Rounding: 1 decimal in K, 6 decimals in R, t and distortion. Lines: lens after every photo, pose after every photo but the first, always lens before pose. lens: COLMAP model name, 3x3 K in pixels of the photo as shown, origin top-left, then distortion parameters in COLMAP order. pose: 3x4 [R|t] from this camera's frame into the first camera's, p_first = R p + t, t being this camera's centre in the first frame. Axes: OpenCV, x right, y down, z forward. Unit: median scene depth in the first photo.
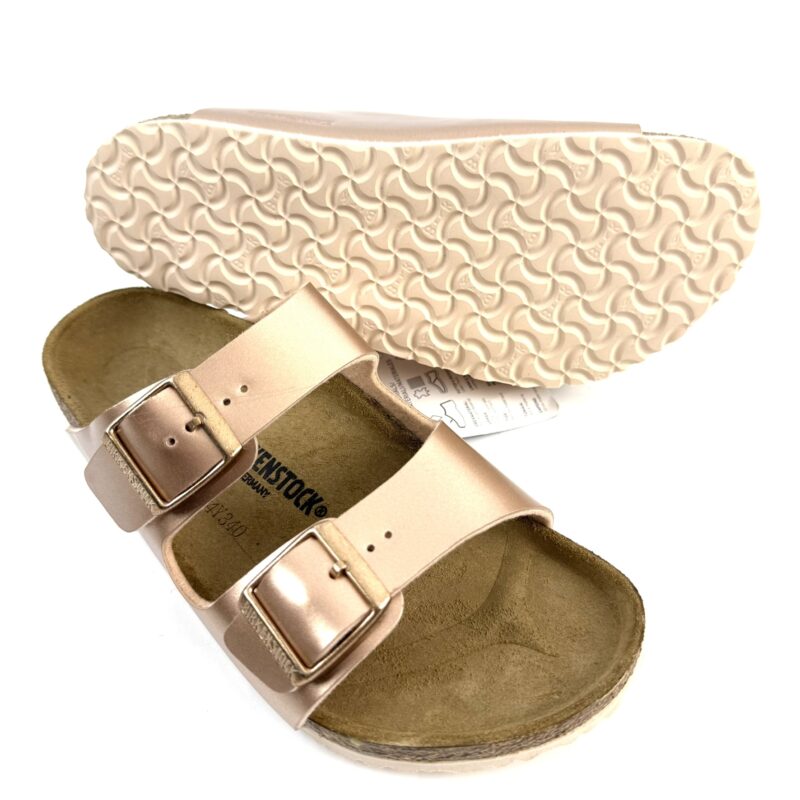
lens RADIAL K [[761.7, 0, 383.6], [0, 761.7, 398.8], [0, 0, 1]] dist [0.183477, -0.547318]
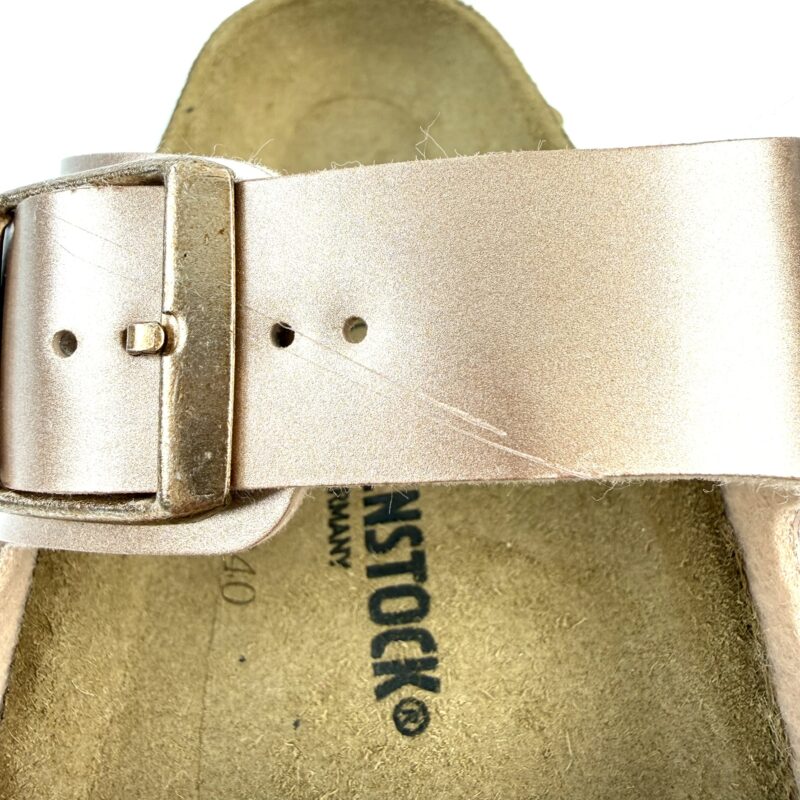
lens RADIAL K [[738.2, 0, 400.6], [0, 738.2, 361.8], [0, 0, 1]] dist [0.006785, 0.001886]
pose [[0.747262, 0.590018, -0.305741, -0.077260], [-0.539990, 0.807288, 0.238112, -0.062619], [0.387311, -0.012835, 0.921860, 0.679611]]
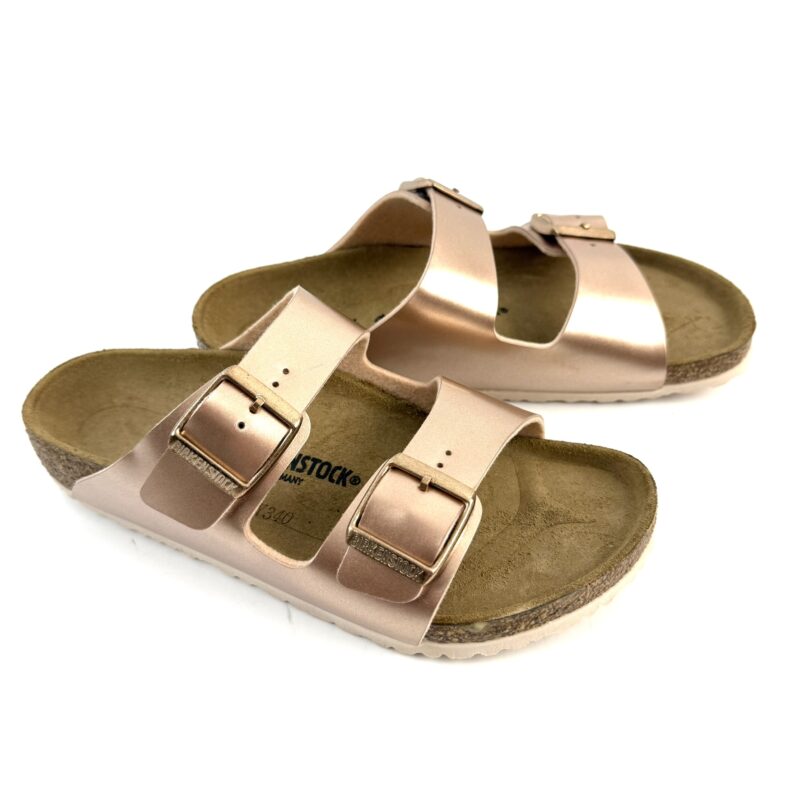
lens RADIAL K [[761.7, 0, 383.6], [0, 761.7, 398.8], [0, 0, 1]] dist [0.183477, -0.547318]
pose [[0.931354, -0.219066, 0.290843, -0.338104], [0.260821, 0.958741, -0.113085, 0.168099], [-0.254070, 0.181180, 0.950064, -0.090773]]
